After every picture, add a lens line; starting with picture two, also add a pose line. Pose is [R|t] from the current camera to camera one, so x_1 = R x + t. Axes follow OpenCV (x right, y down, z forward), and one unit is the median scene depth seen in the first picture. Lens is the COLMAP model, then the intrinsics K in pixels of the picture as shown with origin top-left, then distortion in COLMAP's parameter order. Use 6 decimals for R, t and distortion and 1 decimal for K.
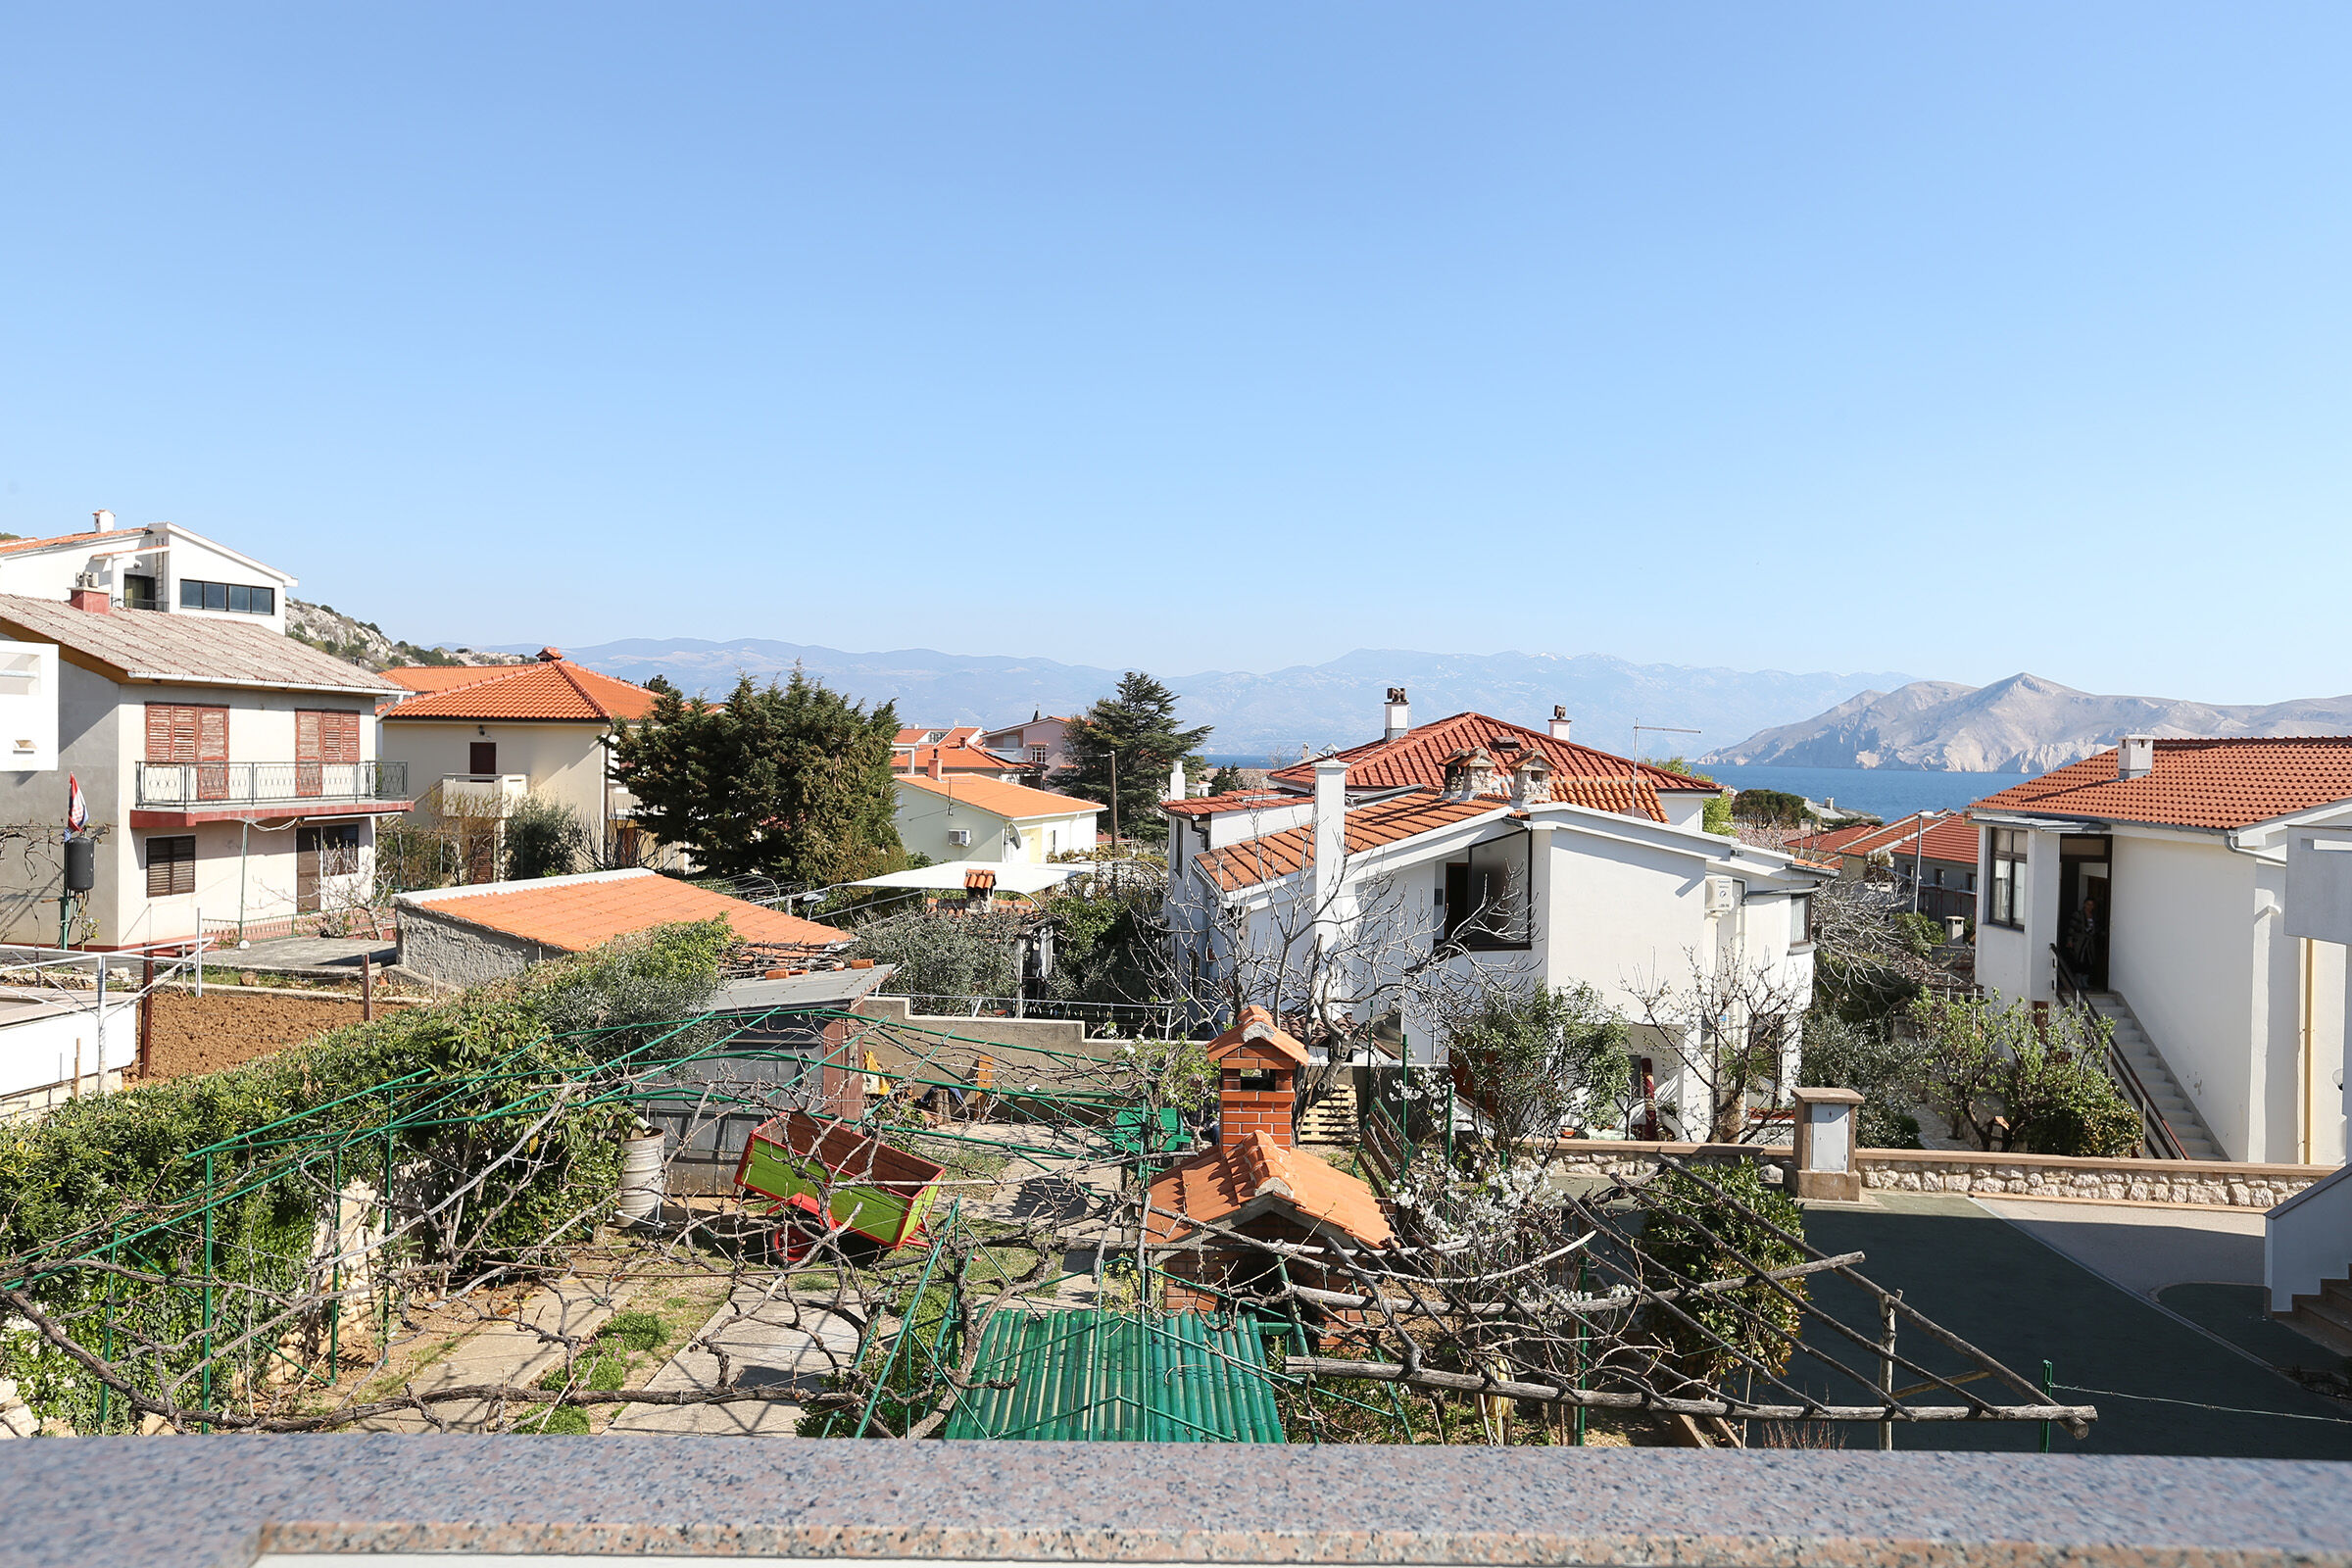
lens RADIAL K [[1624.2, 0, 1176.0], [0, 1624.2, 784.0], [0, 0, 1]] dist [-0.036946, 0.061910]
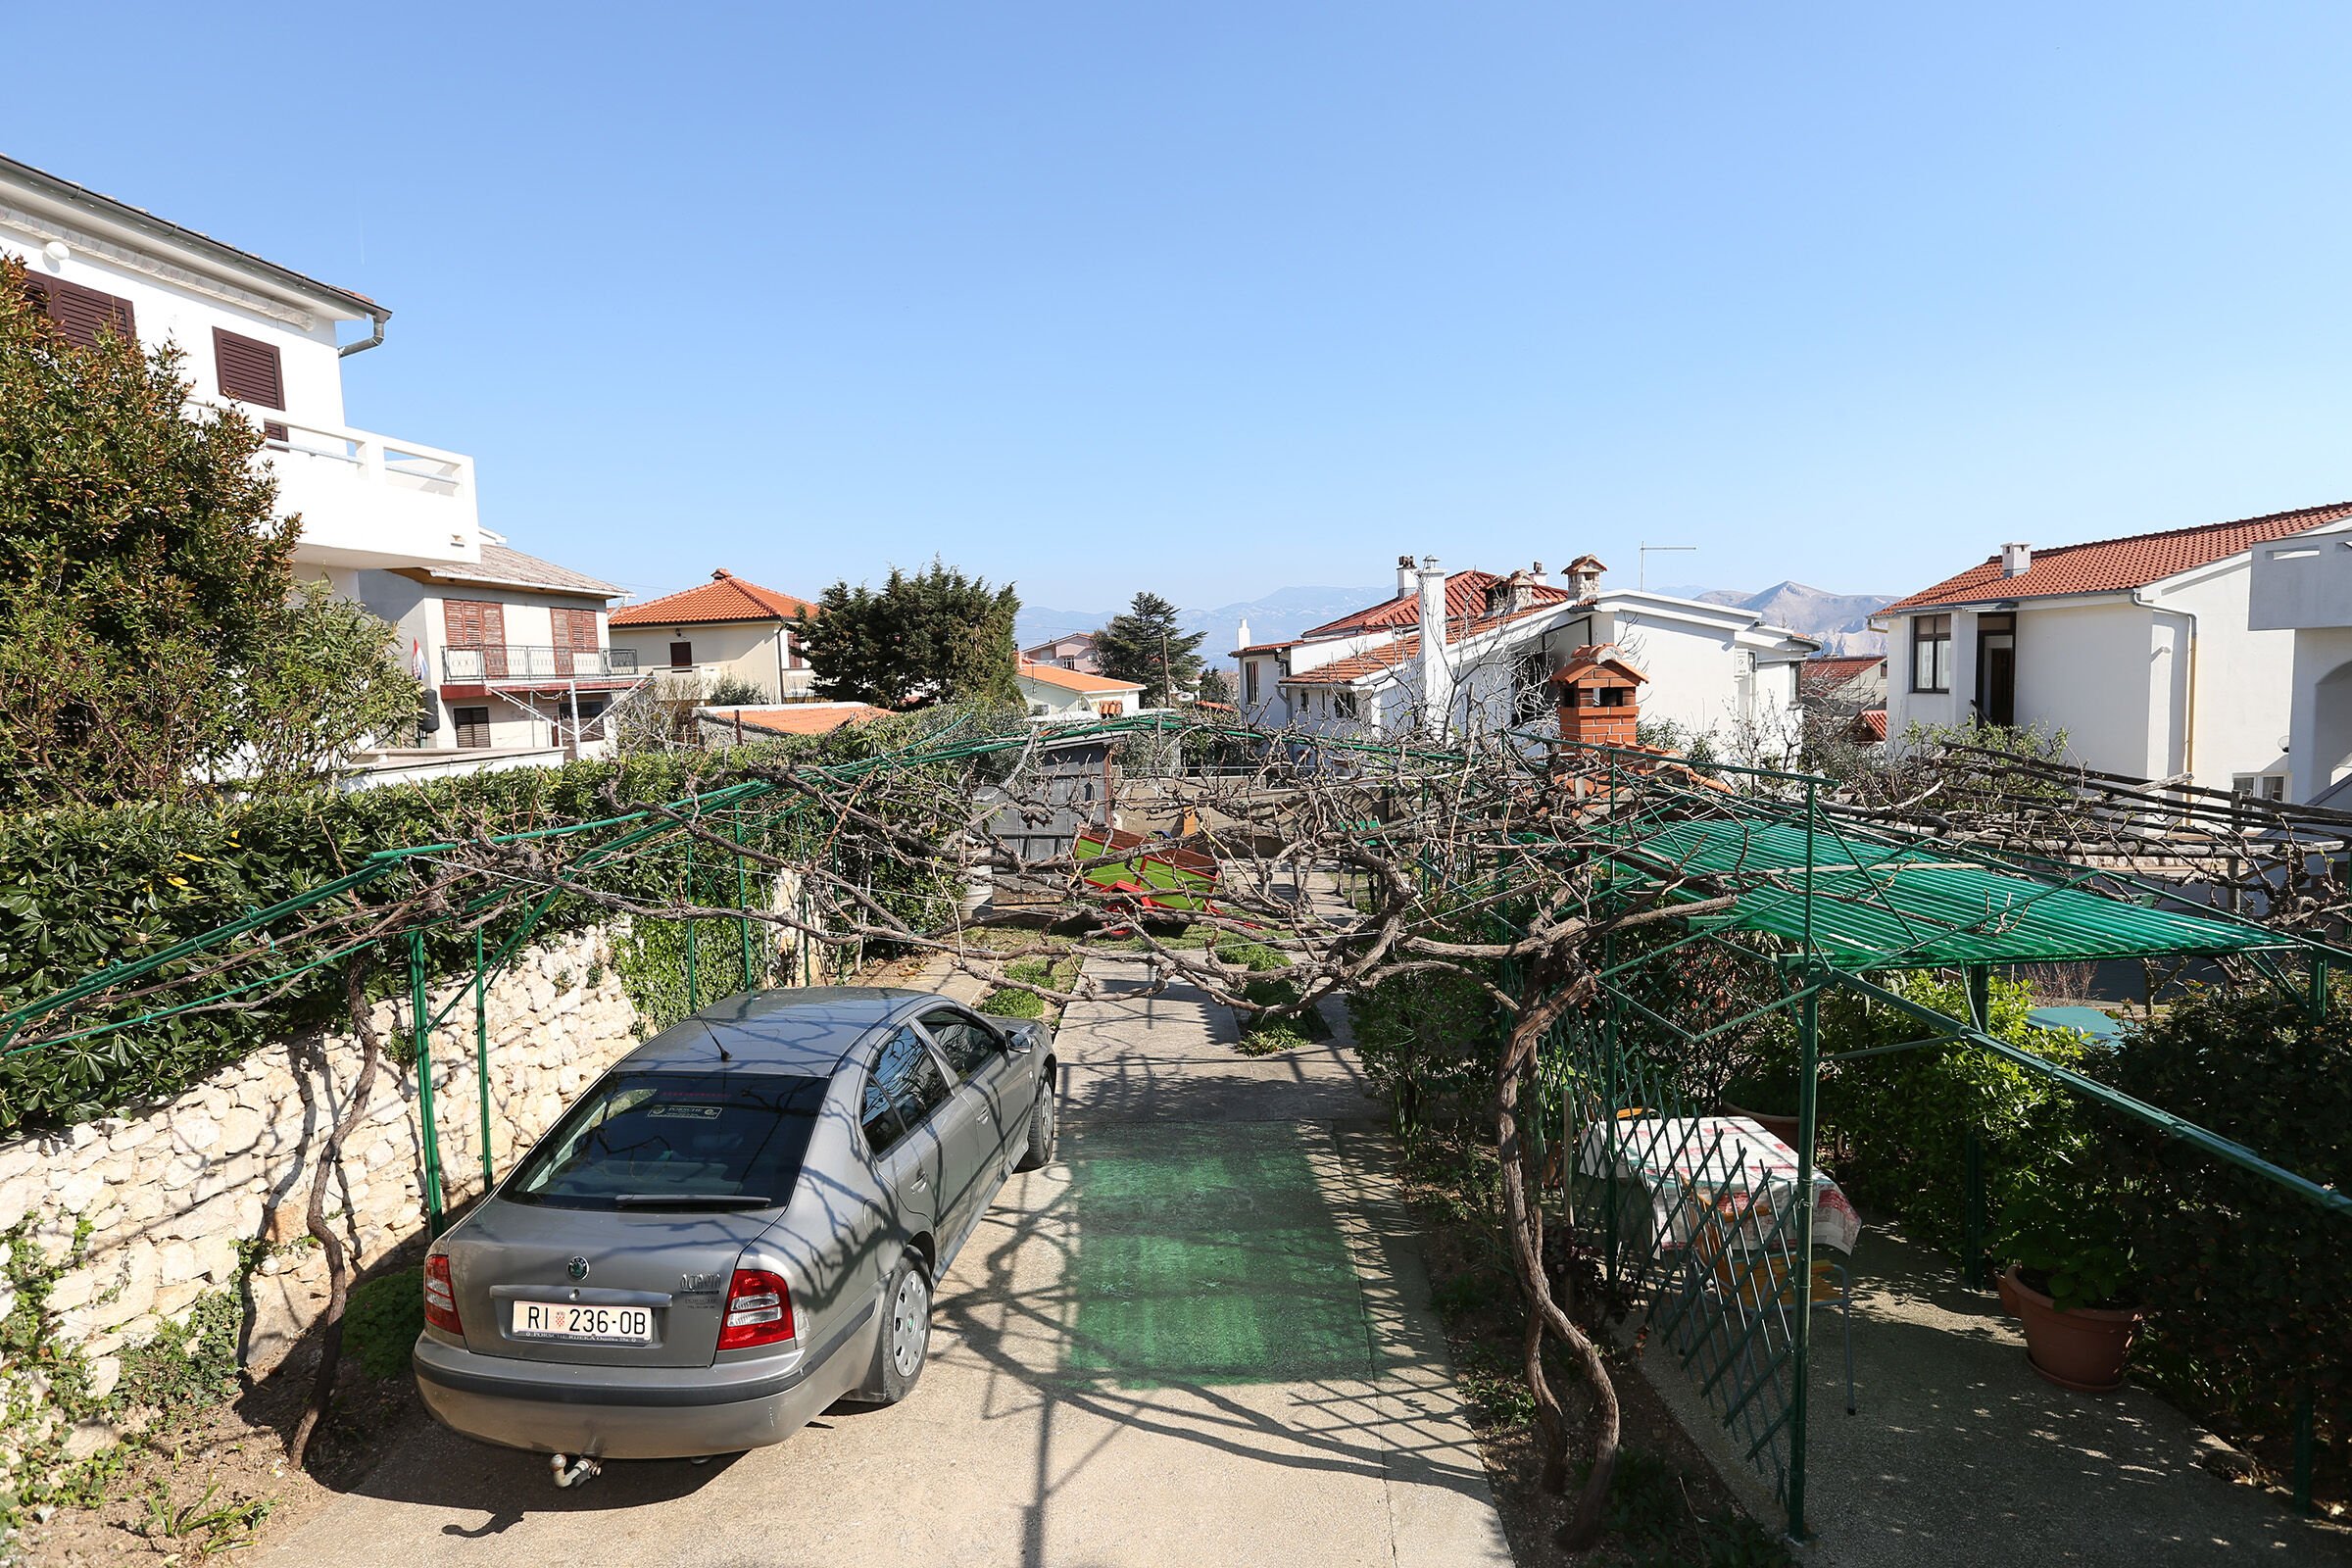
lens RADIAL K [[1244.3, 0, 1166.0], [0, 1244.3, 799.9], [0, 0, 1]] dist [-0.062396, 0.038338]
pose [[0.998328, -0.055792, 0.015116, -0.111332], [0.054456, 0.995484, 0.077753, 0.065503], [-0.019386, -0.076800, 0.996858, 0.040806]]
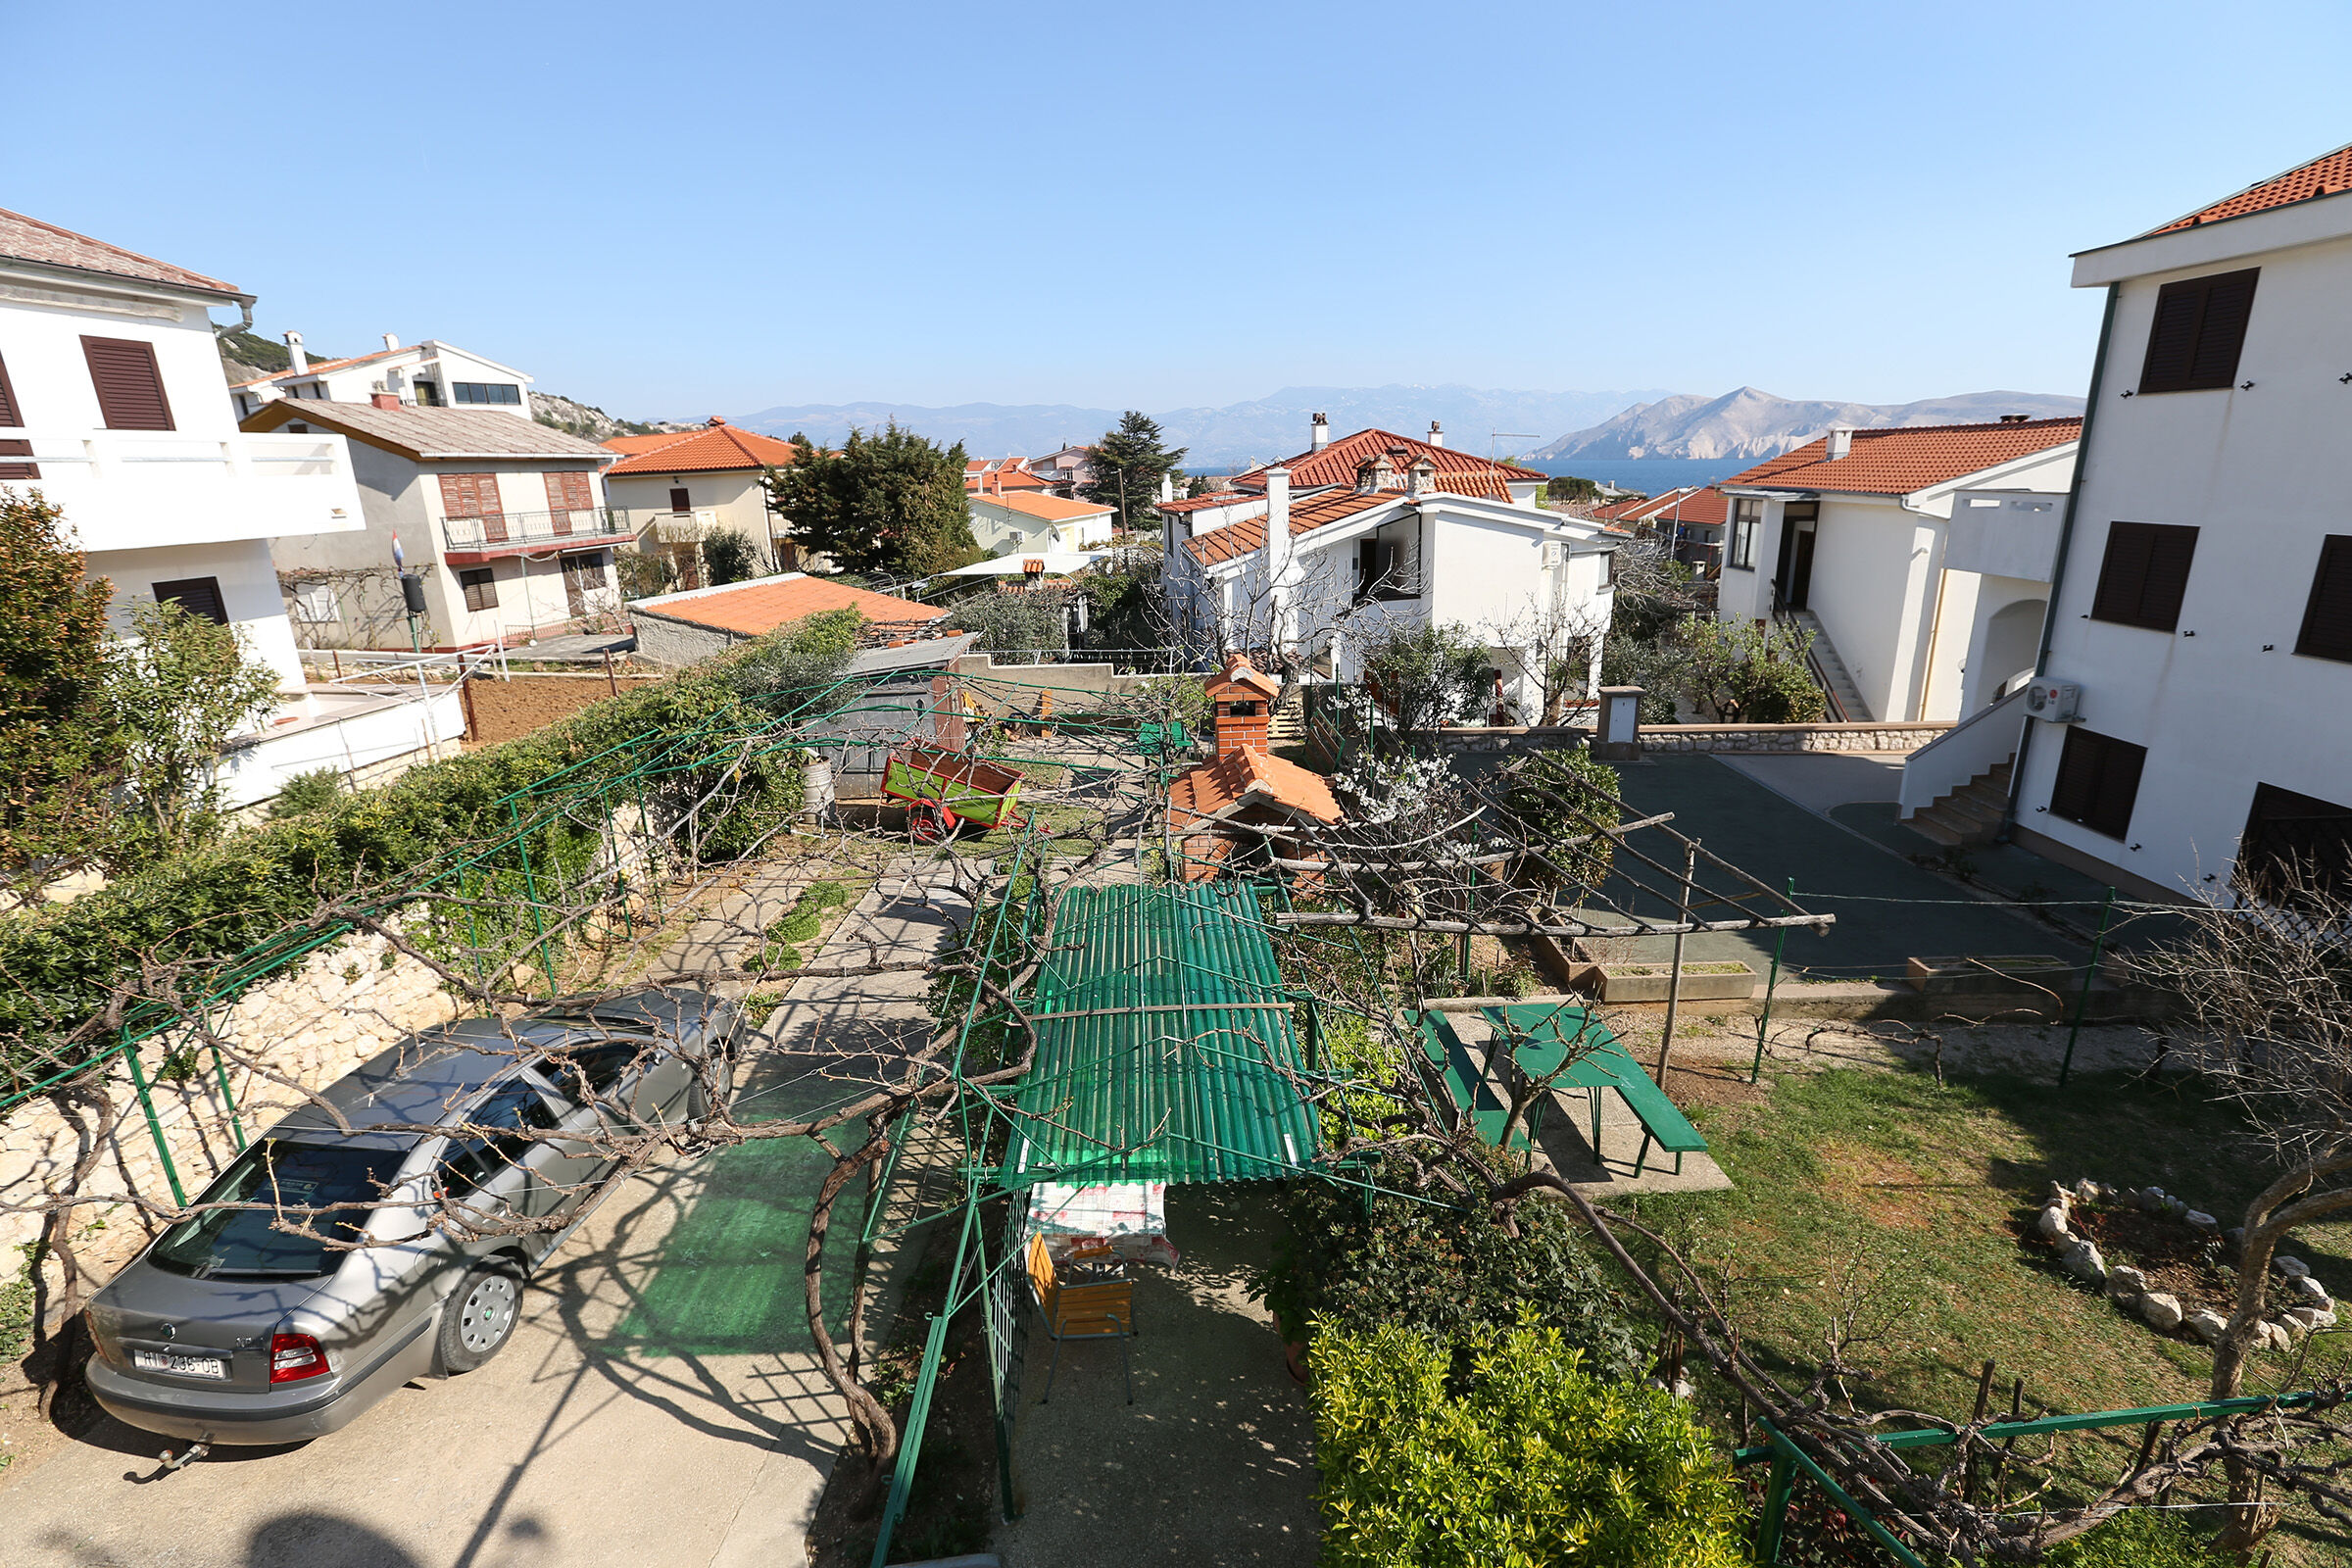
lens RADIAL K [[1074.4, 0, 1177.8], [0, 1074.4, 798.2], [0, 0, 1]] dist [-0.058718, 0.020227]
pose [[0.998766, -0.049649, -0.000867, -0.002987], [0.047946, 0.959678, 0.276983, -0.000682], [-0.012920, -0.276683, 0.960874, 0.036026]]
